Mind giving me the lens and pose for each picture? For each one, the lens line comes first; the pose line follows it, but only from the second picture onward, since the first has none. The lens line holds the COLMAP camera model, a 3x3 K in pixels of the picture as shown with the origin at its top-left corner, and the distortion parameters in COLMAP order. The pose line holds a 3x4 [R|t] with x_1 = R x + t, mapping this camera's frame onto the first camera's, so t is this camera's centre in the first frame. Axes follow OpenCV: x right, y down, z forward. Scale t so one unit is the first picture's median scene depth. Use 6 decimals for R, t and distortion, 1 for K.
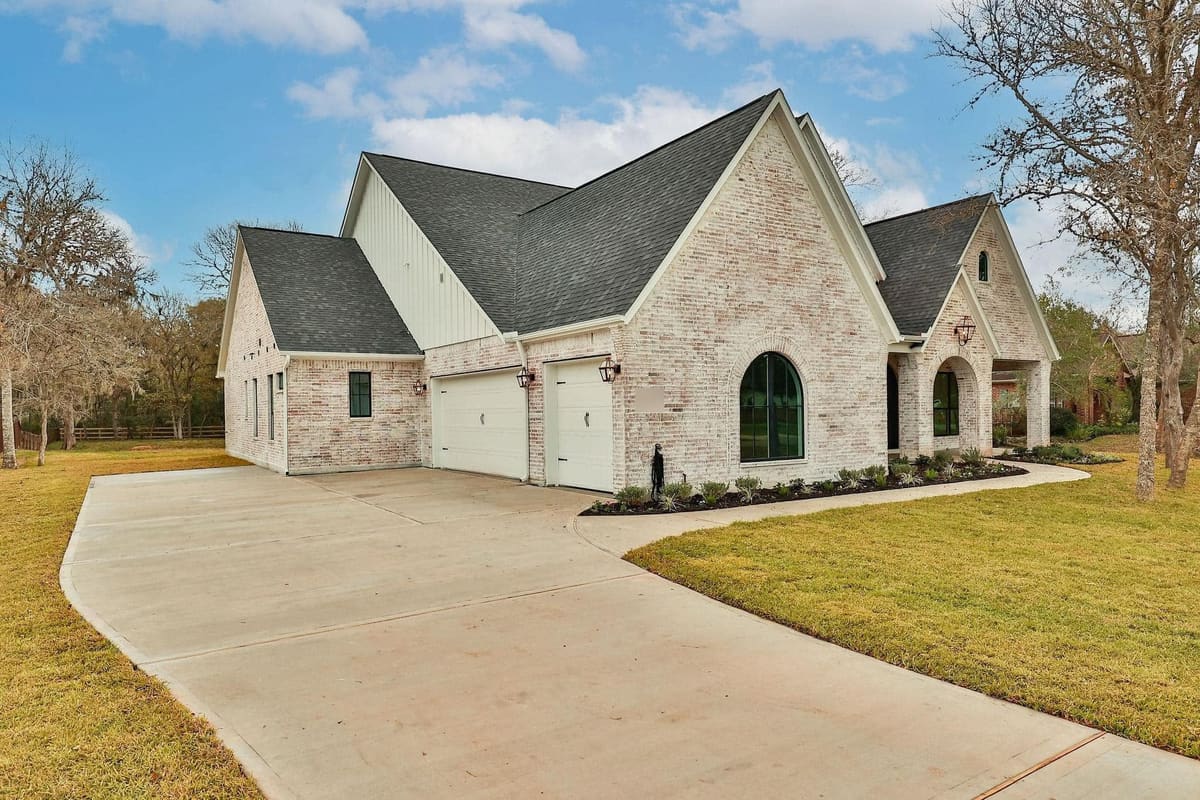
lens RADIAL K [[658.8, 0, 600.0], [0, 658.8, 400.0], [0, 0, 1]] dist [0.004648, 0.001351]
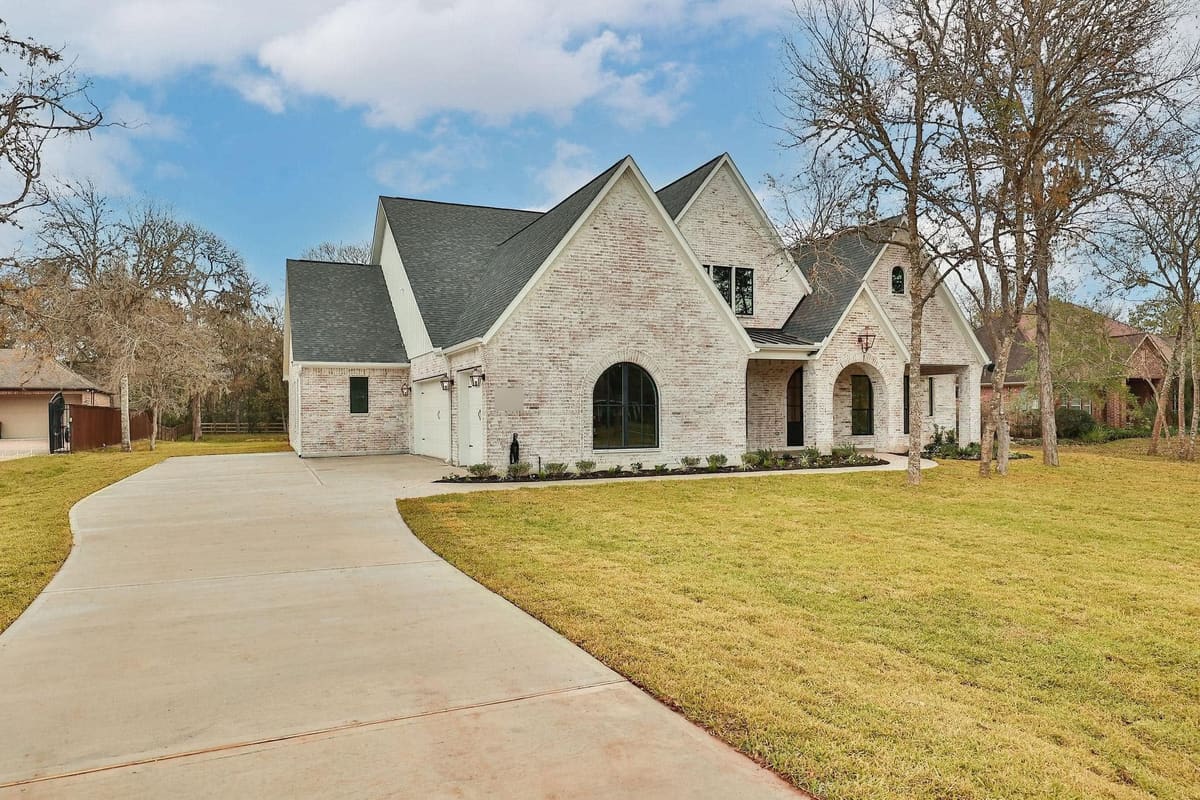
lens RADIAL K [[658.8, 0, 600.0], [0, 658.8, 400.0], [0, 0, 1]] dist [0.004648, 0.001351]
pose [[0.988823, 0.003579, -0.149053, 0.294873], [-0.003627, 0.999993, -0.000048, -0.000616], [0.149052, 0.000588, 0.988829, -0.186944]]
